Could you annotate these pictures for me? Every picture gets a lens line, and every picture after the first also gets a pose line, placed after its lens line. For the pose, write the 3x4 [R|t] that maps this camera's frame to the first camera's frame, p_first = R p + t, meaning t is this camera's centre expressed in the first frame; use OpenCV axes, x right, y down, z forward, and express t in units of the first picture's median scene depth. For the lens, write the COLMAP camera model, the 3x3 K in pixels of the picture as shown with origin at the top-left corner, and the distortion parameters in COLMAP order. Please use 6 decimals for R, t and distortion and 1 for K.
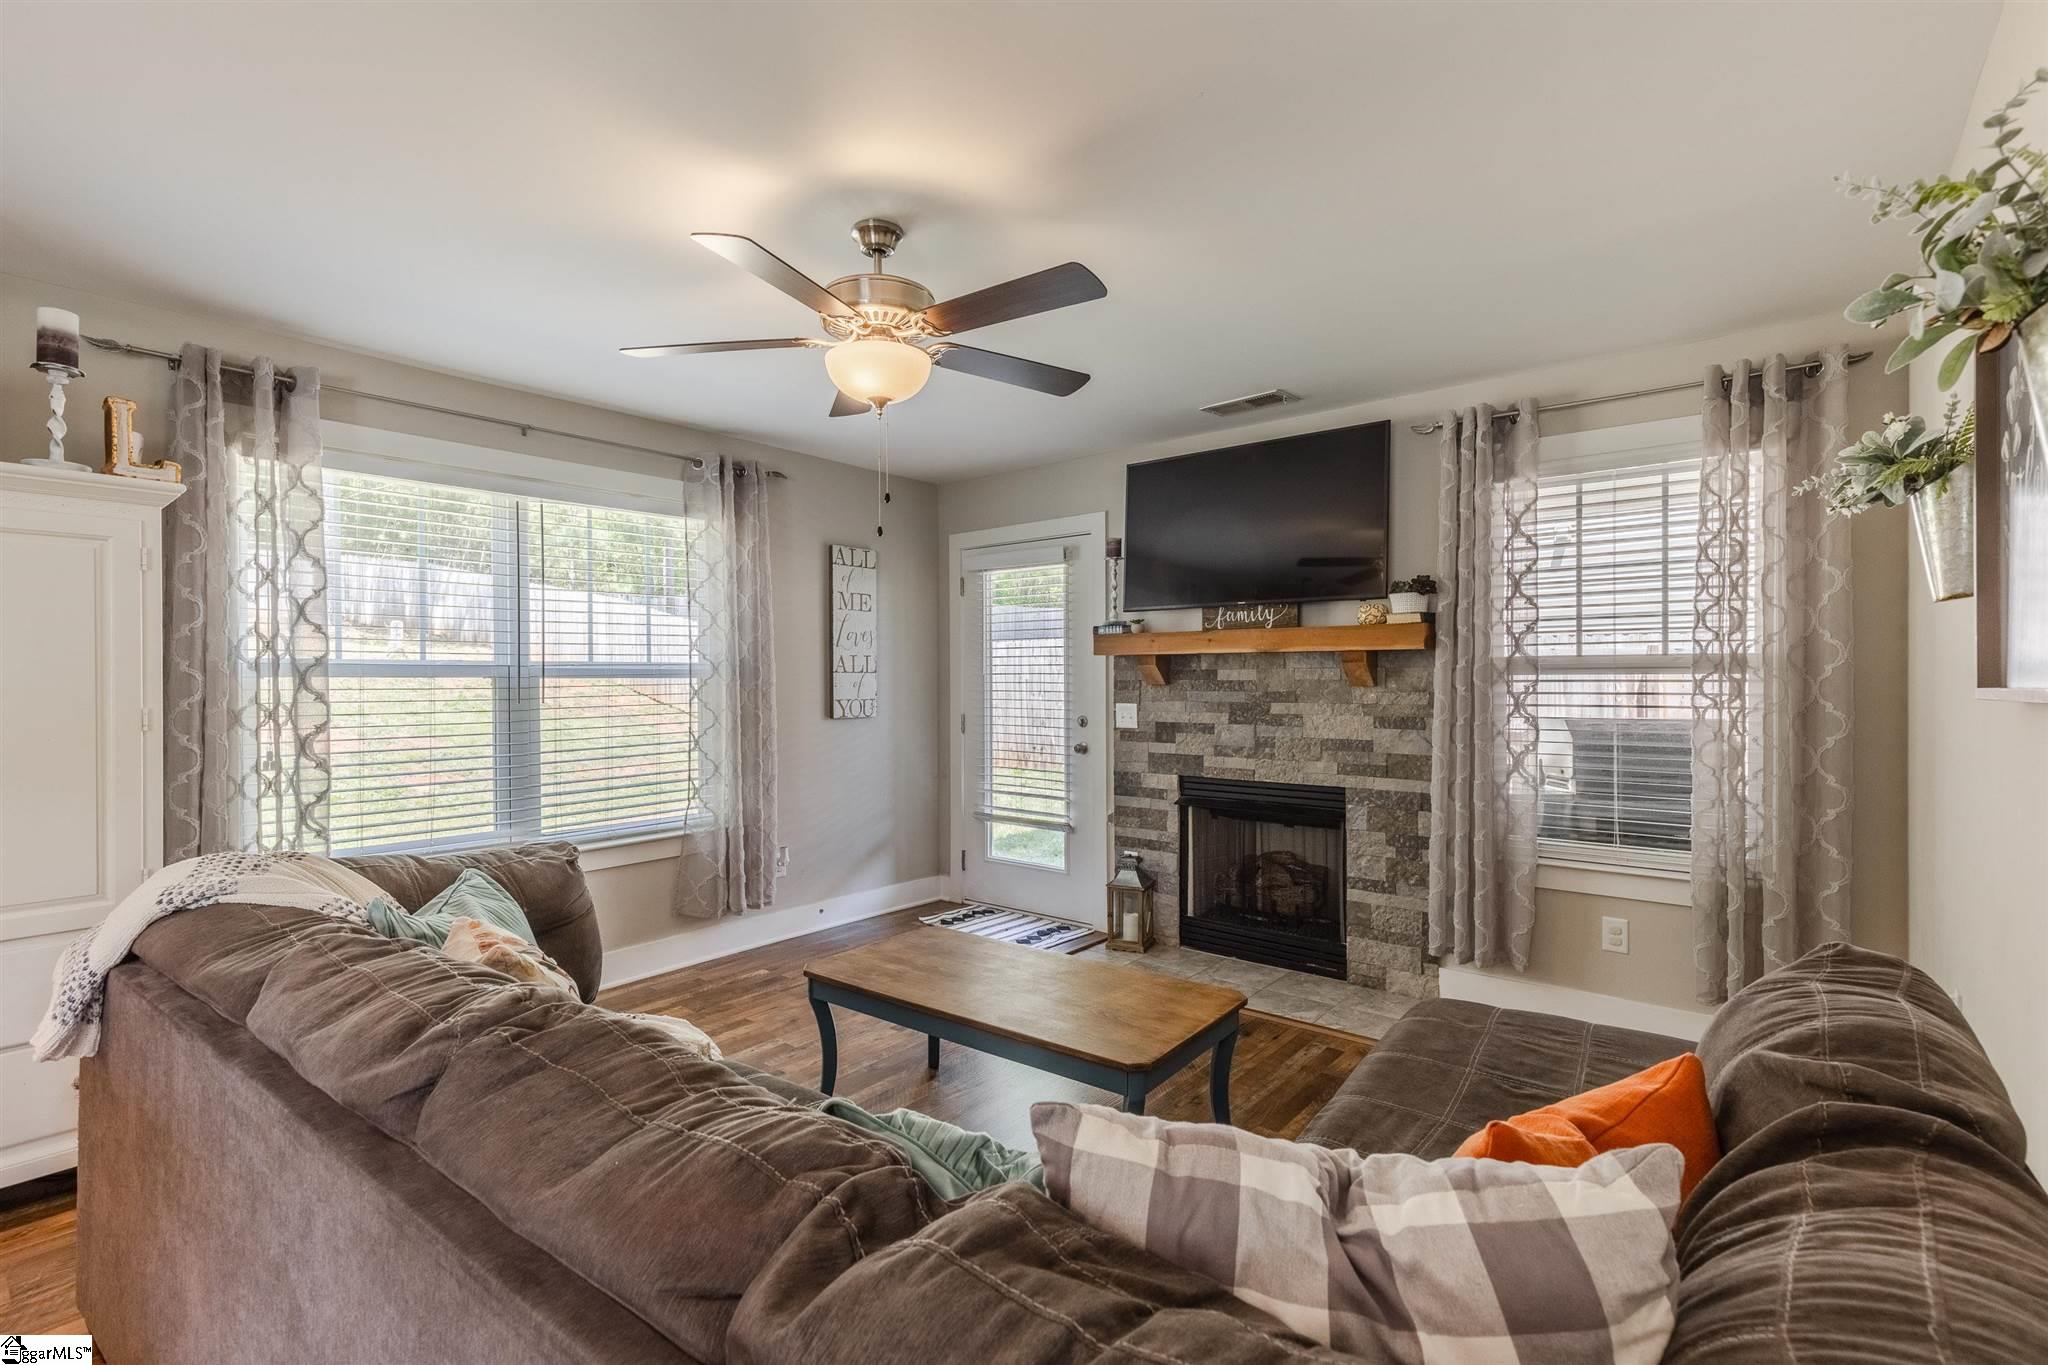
lens RADIAL K [[929.2, 0, 1010.1], [0, 929.2, 685.6], [0, 0, 1]] dist [0.007532, -0.001990]
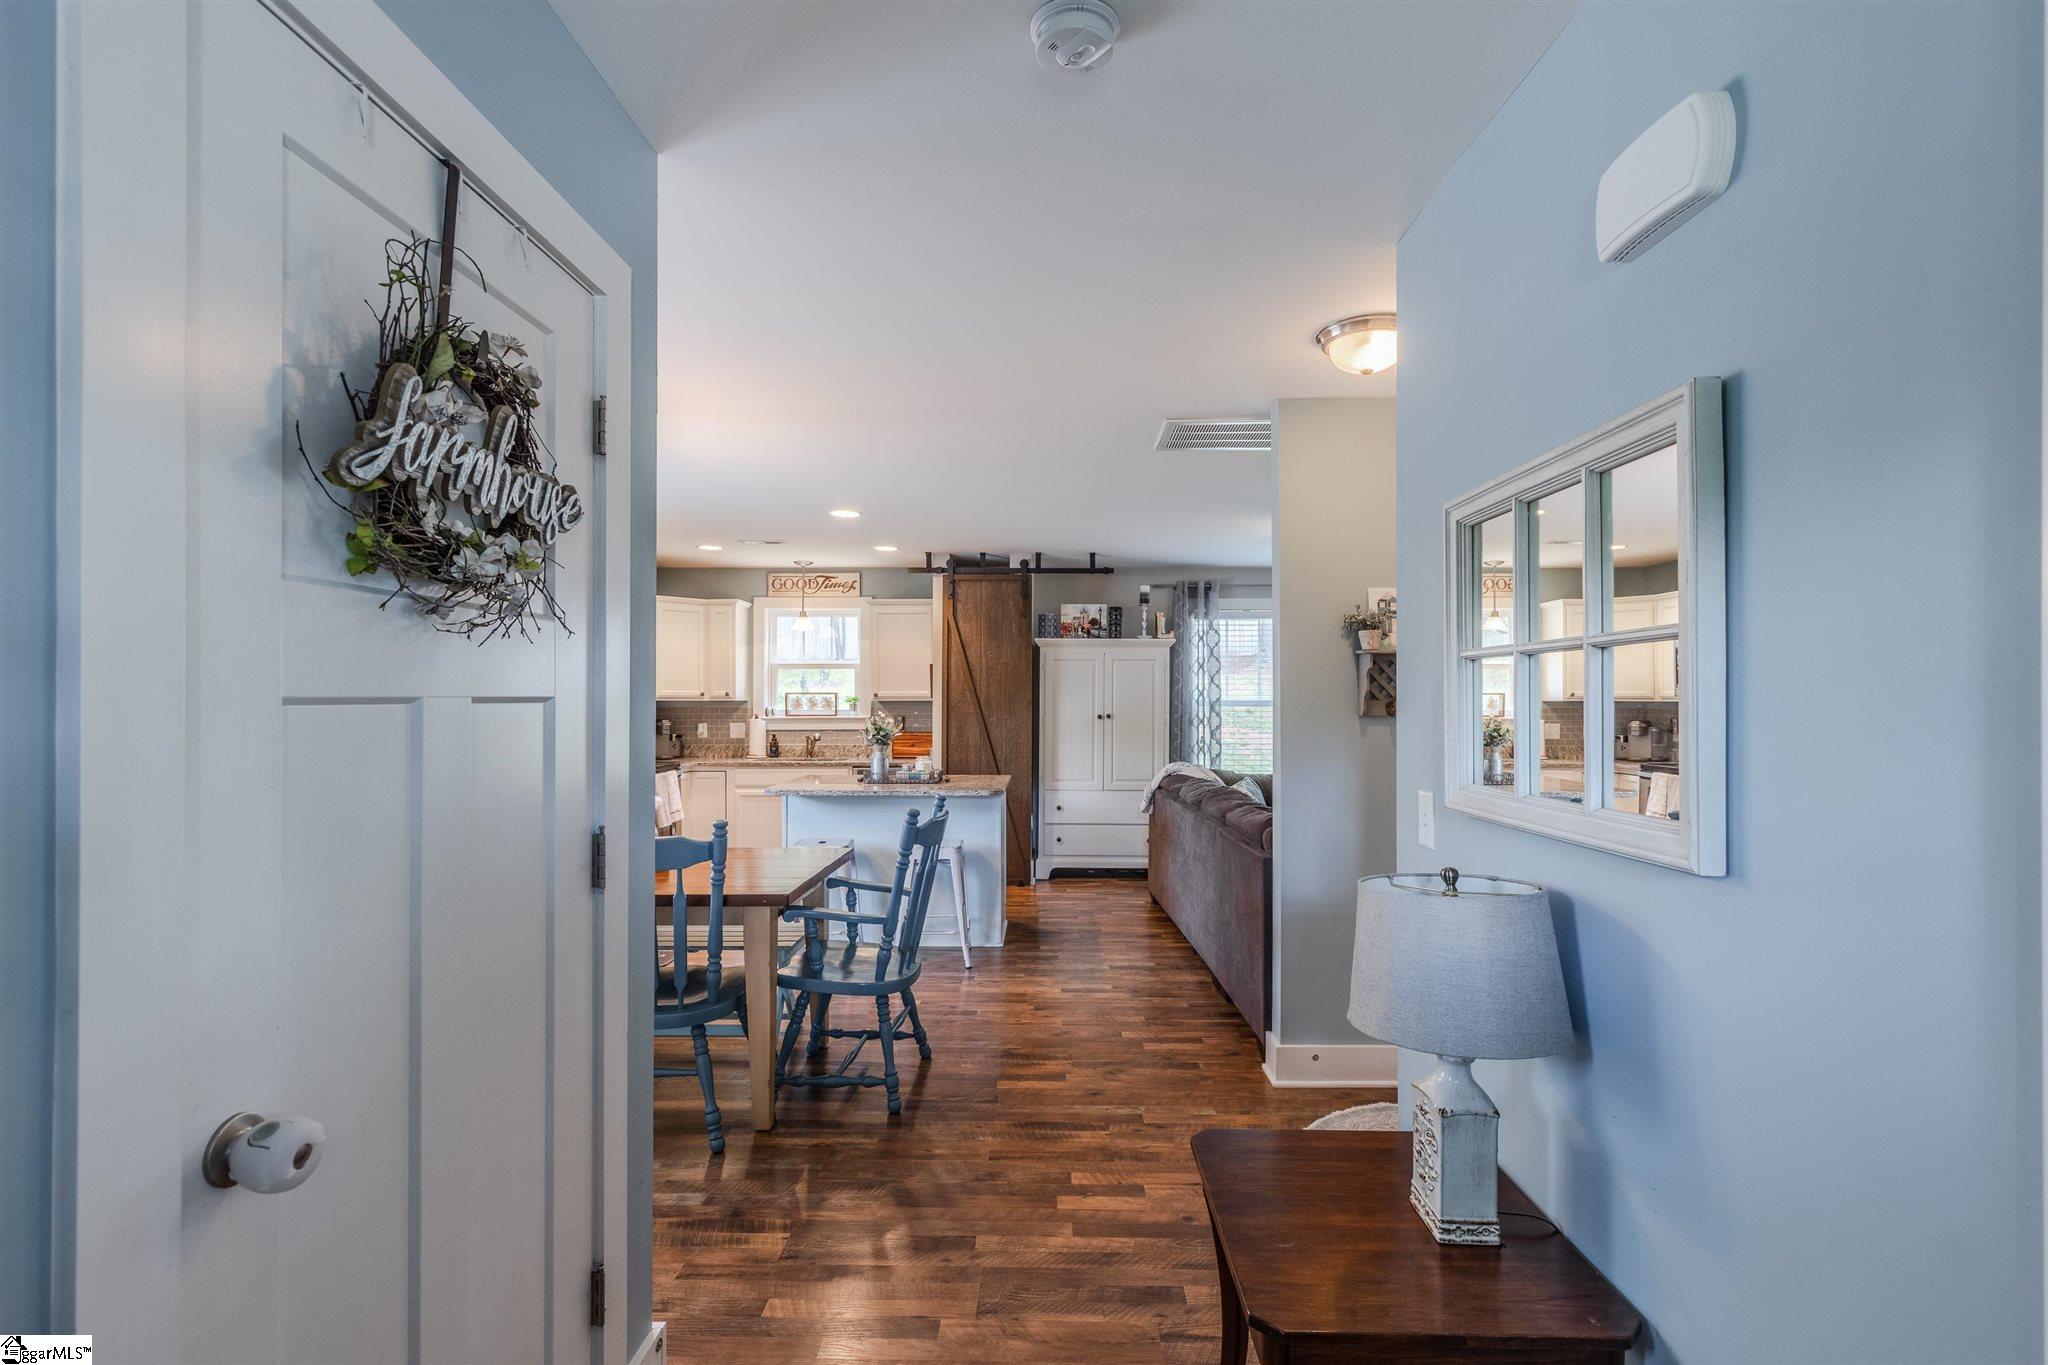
lens RADIAL K [[929.2, 0, 1032.6], [0, 929.2, 693.5], [0, 0, 1]] dist [0.007532, -0.001990]
pose [[0.623241, -0.002884, -0.782025, 0.651286], [-0.008995, 0.999901, -0.010856, -0.008781], [0.781978, 0.013800, 0.623153, -0.678484]]
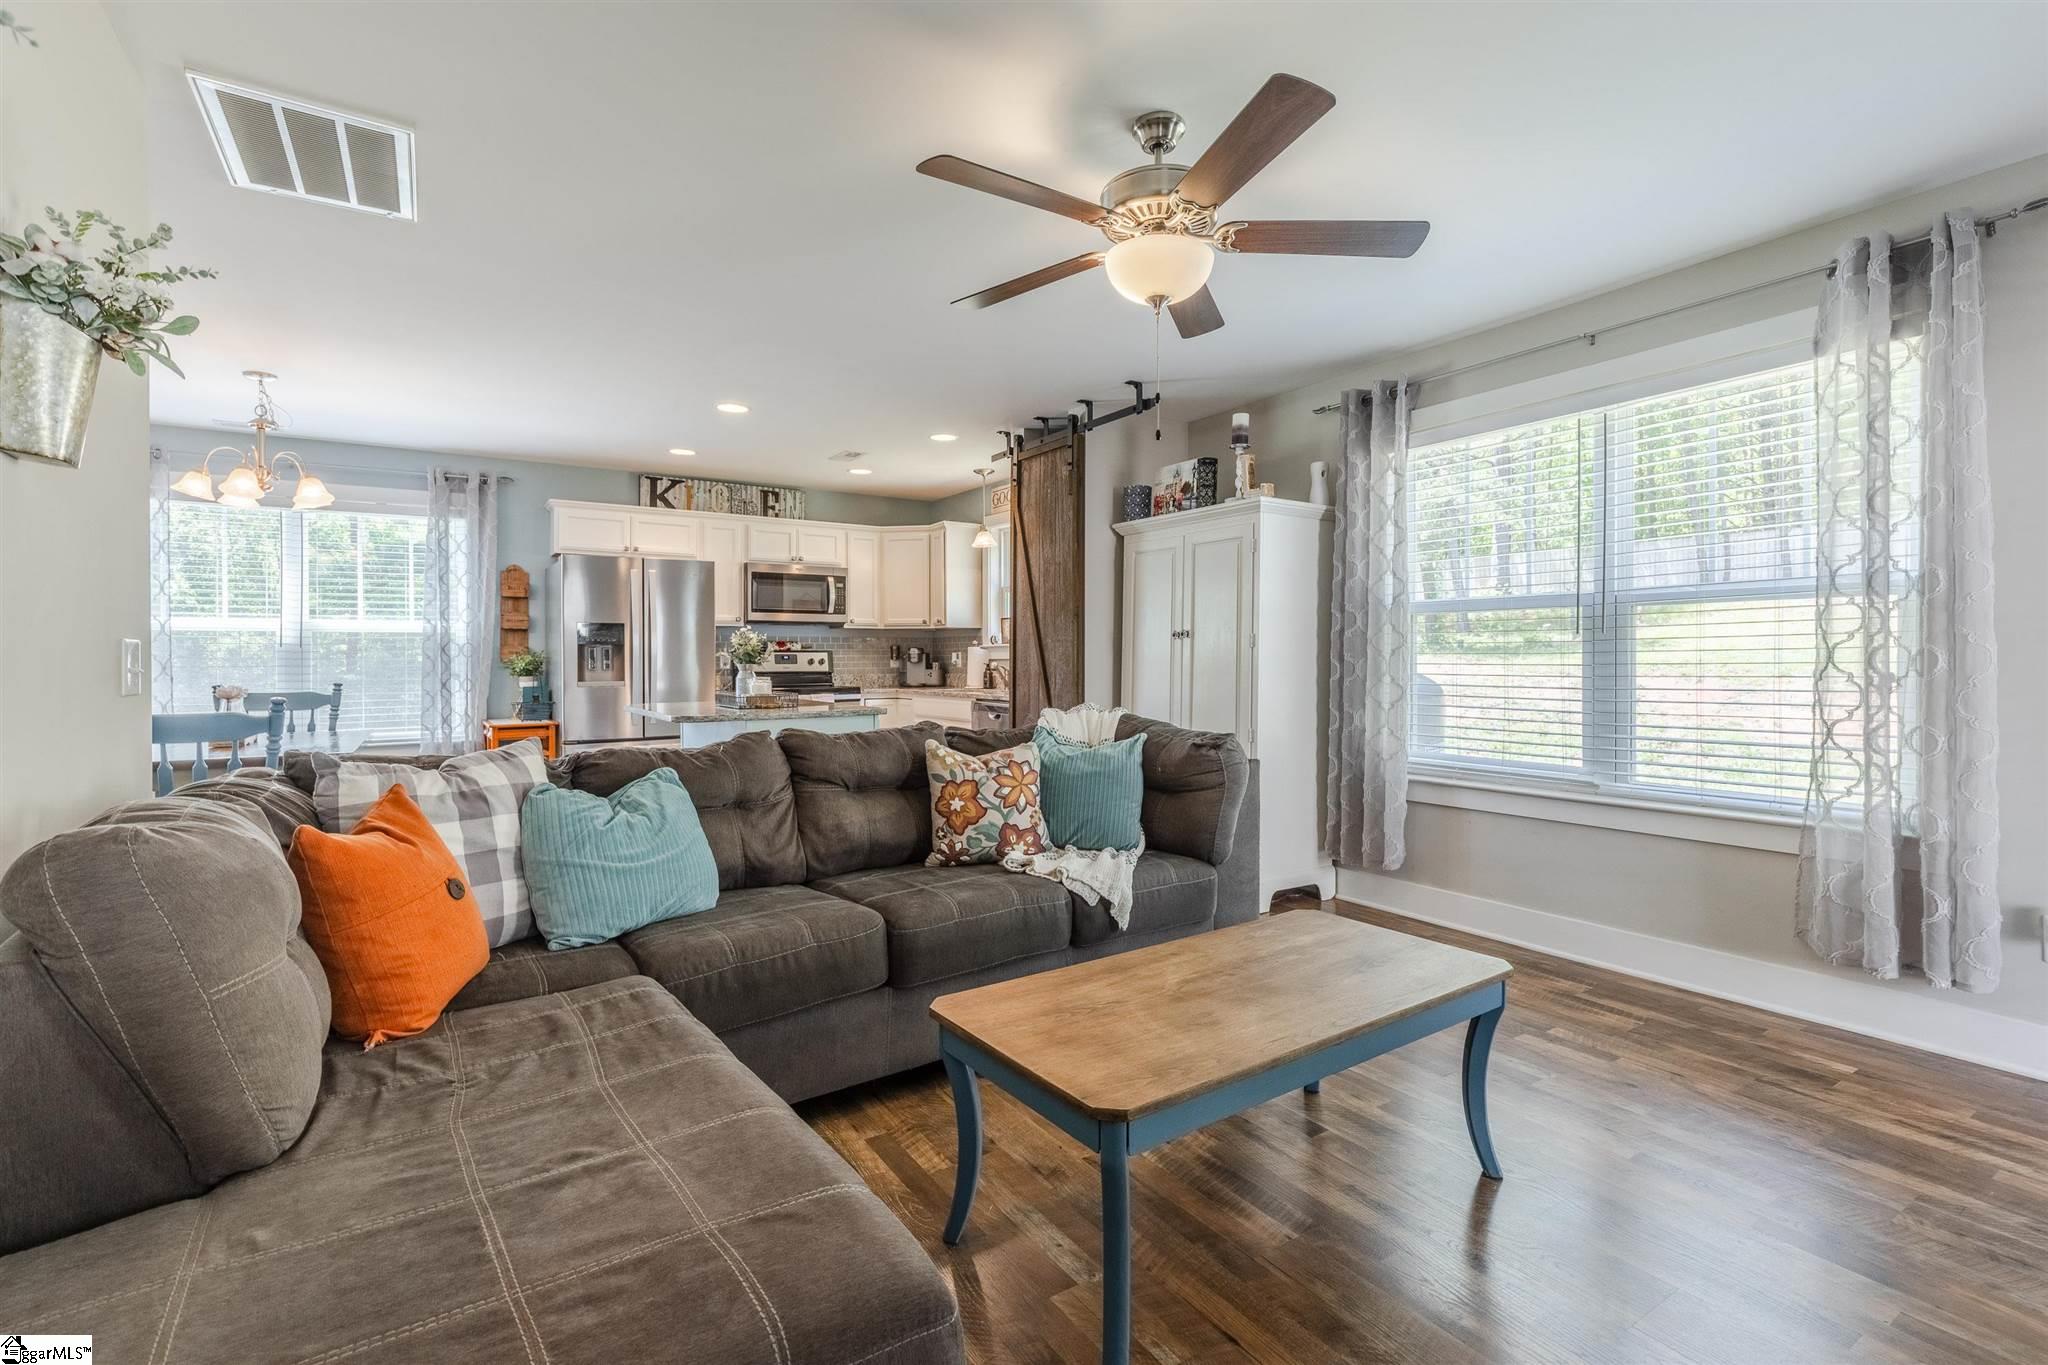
lens RADIAL K [[929.2, 0, 1049.9], [0, 929.2, 650.5], [0, 0, 1]] dist [0.007532, -0.001990]
pose [[-0.282275, -0.003638, -0.959327, 0.476344], [-0.004606, 0.999986, -0.002437, 0.037644], [0.959322, 0.003731, -0.282288, 0.679147]]
